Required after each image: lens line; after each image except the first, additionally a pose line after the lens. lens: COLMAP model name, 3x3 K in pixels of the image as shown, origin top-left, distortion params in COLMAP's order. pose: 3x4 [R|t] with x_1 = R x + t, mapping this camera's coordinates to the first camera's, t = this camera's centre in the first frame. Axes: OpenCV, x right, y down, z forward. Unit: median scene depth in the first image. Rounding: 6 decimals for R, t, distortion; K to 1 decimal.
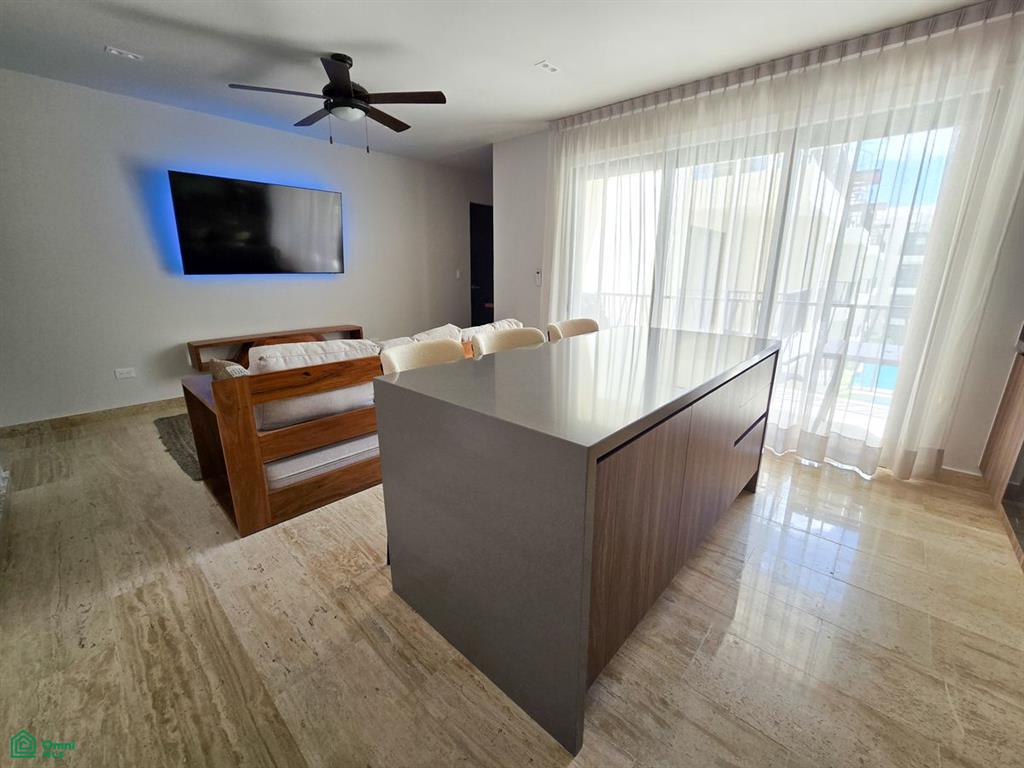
lens RADIAL K [[419.7, 0, 513.9], [0, 419.7, 379.5], [0, 0, 1]] dist [-0.001437, 0.000255]
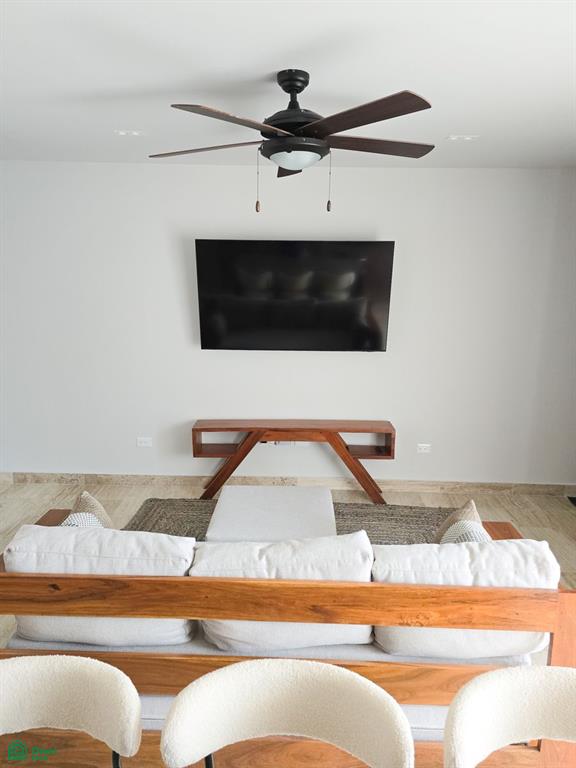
lens RADIAL K [[534.7, 0, 288.3], [0, 534.7, 384.0], [0, 0, 1]] dist [0.010605, 0.000965]
pose [[0.657939, 0.157695, -0.736375, 0.248784], [-0.202444, 0.978872, 0.028745, -0.325427], [0.725350, 0.130162, 0.675963, 0.494267]]
